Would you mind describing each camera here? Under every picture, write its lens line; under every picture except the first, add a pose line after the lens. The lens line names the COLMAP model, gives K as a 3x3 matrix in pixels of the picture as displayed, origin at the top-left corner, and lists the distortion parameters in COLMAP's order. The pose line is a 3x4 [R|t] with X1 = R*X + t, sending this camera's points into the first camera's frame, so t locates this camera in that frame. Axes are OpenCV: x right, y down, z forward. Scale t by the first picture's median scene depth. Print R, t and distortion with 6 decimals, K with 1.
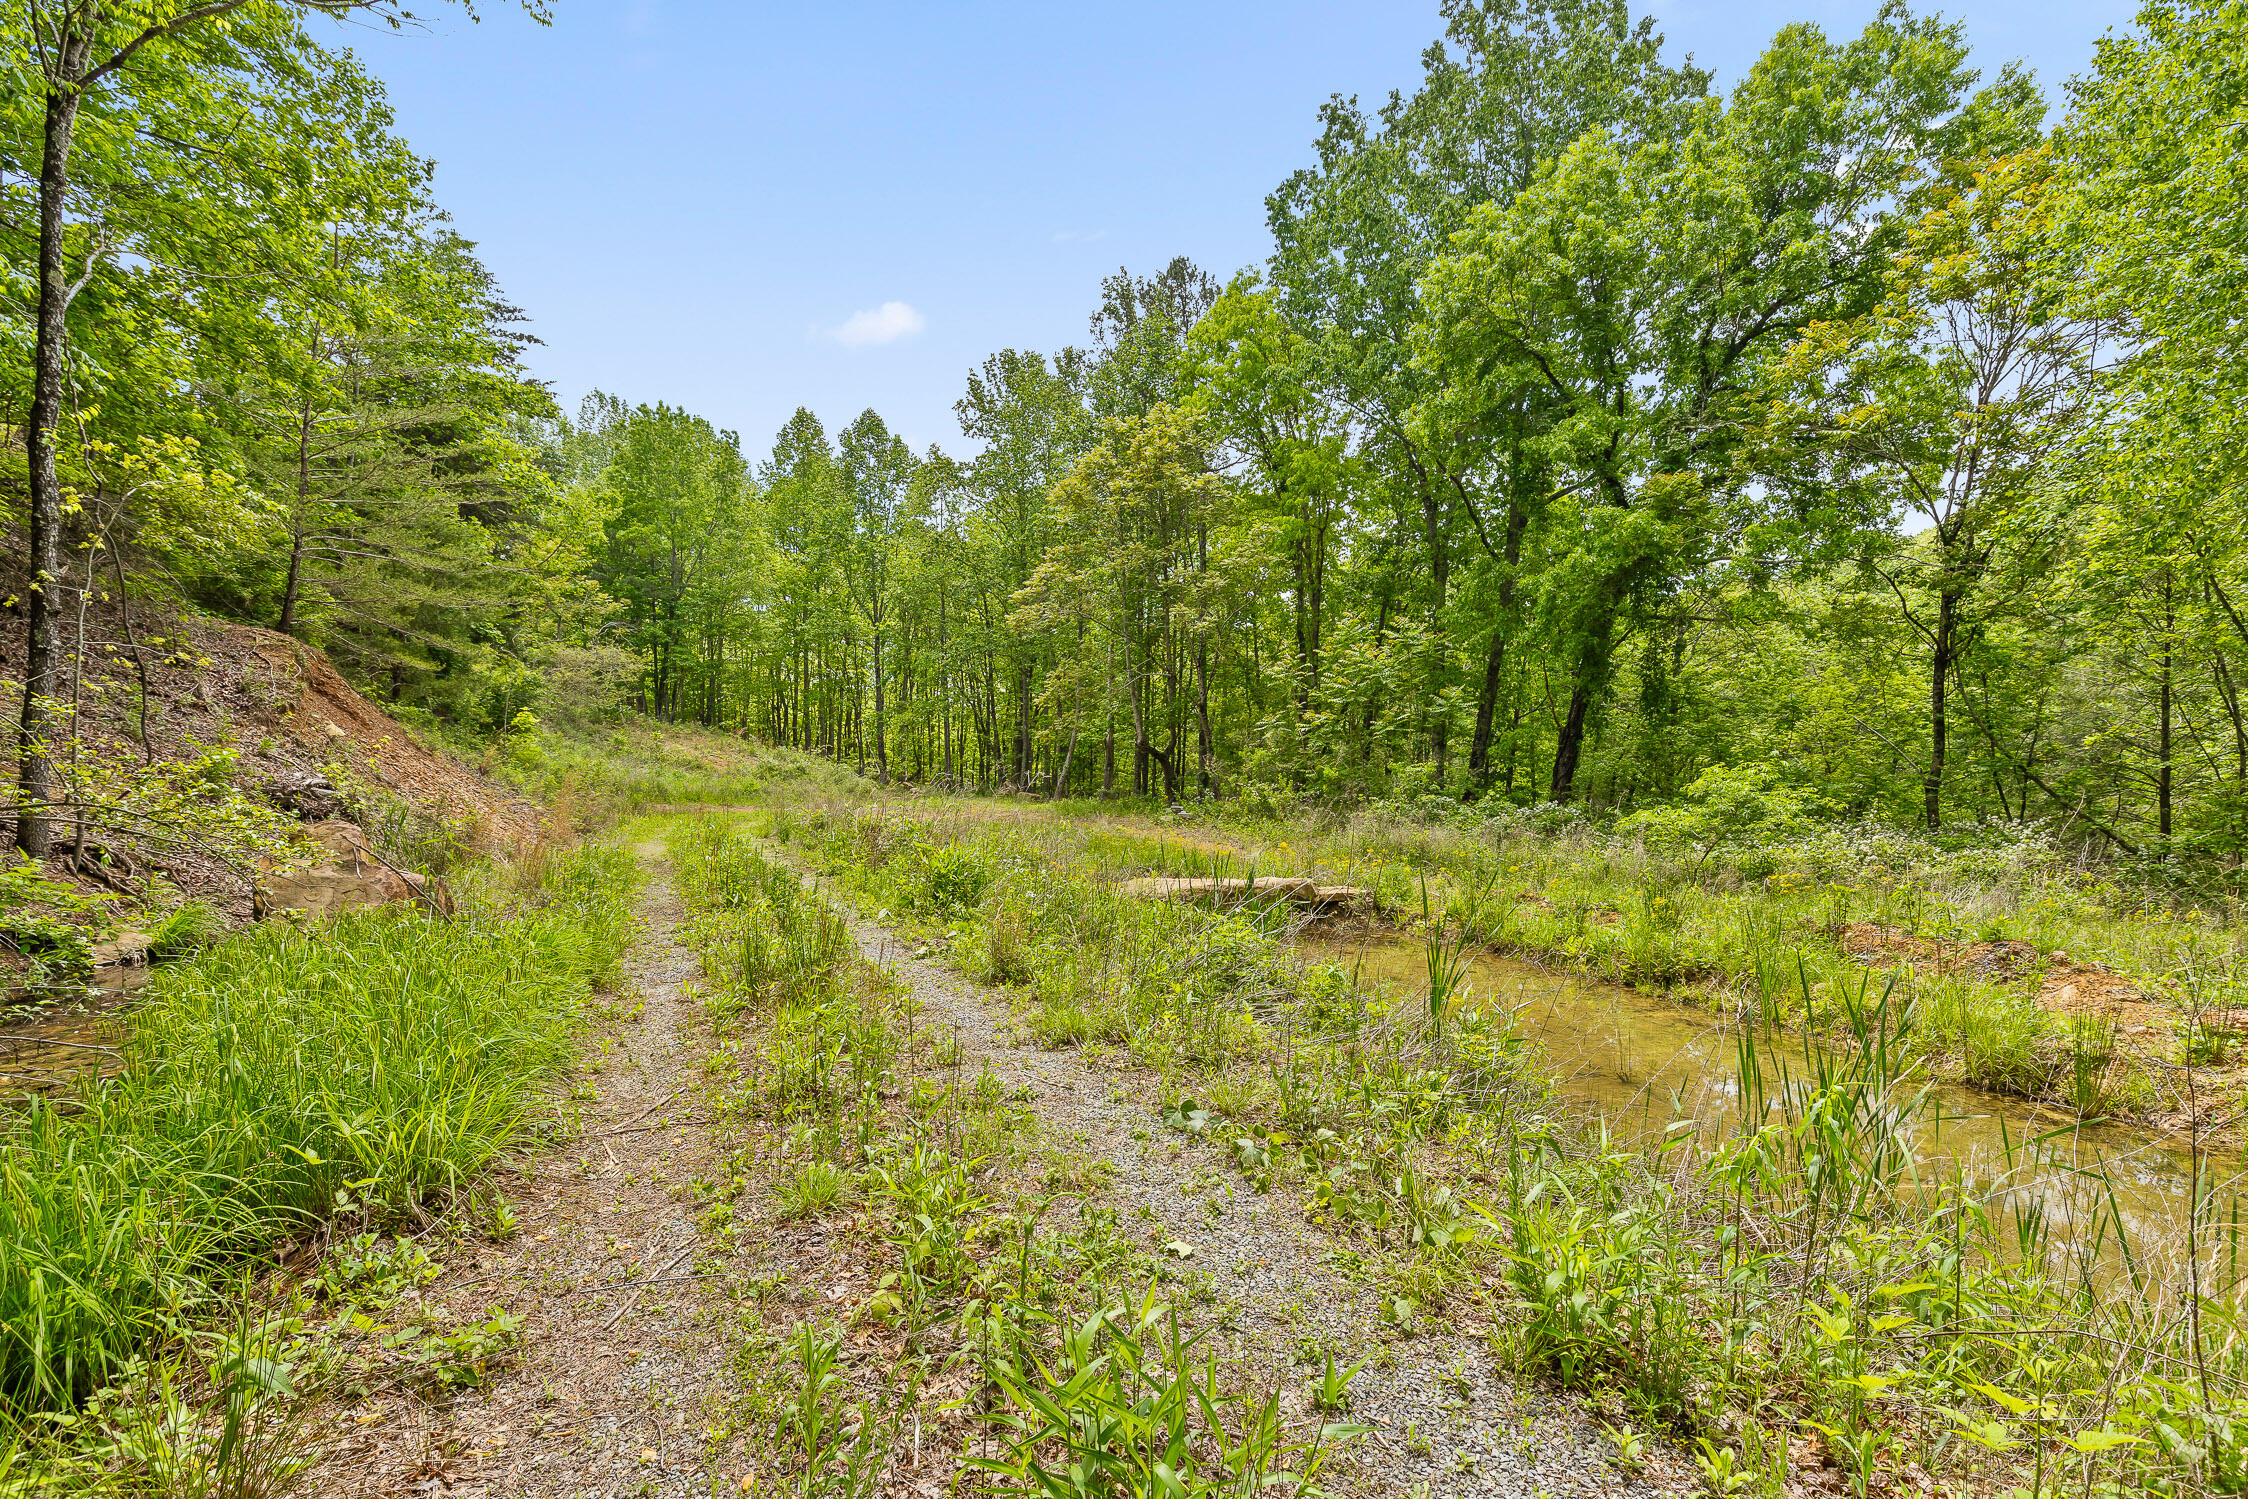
lens RADIAL K [[1028.2, 0, 1125.5], [0, 1028.2, 733.2], [0, 0, 1]] dist [0.001889, 0.000186]
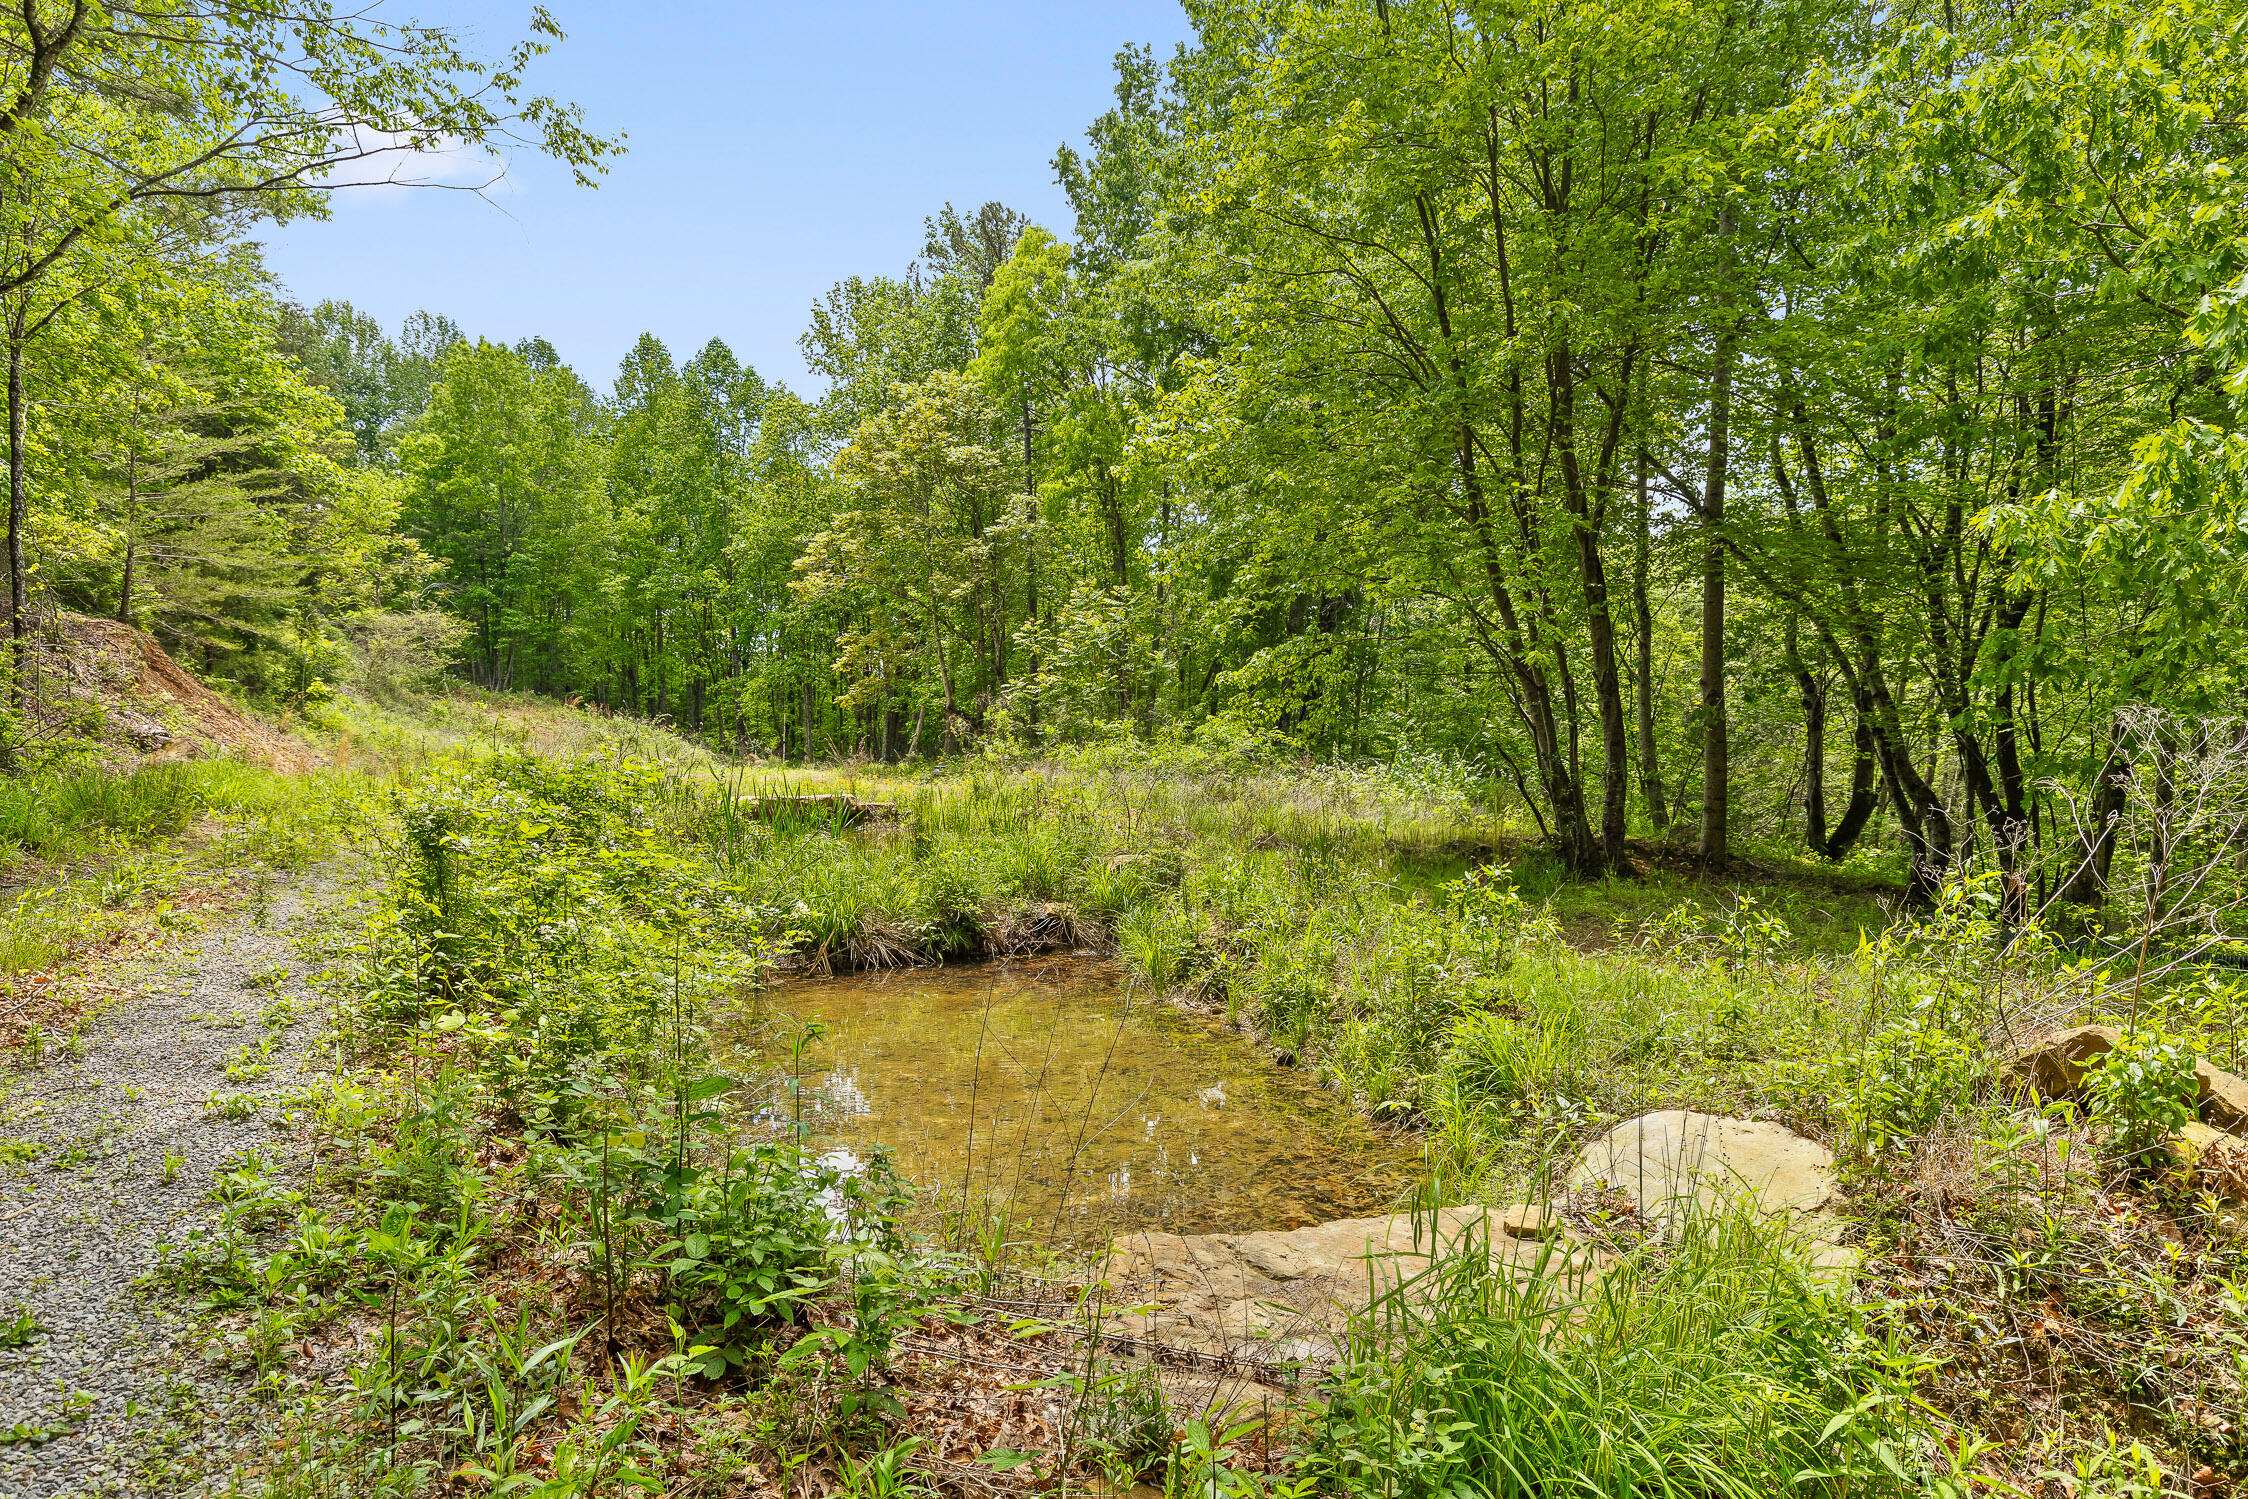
lens RADIAL K [[1354.7, 0, 1124.1], [0, 1354.7, 758.6], [0, 0, 1]] dist [-0.006608, -0.002823]
pose [[0.999738, -0.008803, -0.021110, 0.165279], [0.009667, 0.999105, 0.041174, 0.005486], [0.020729, -0.041368, 0.998929, -0.235156]]
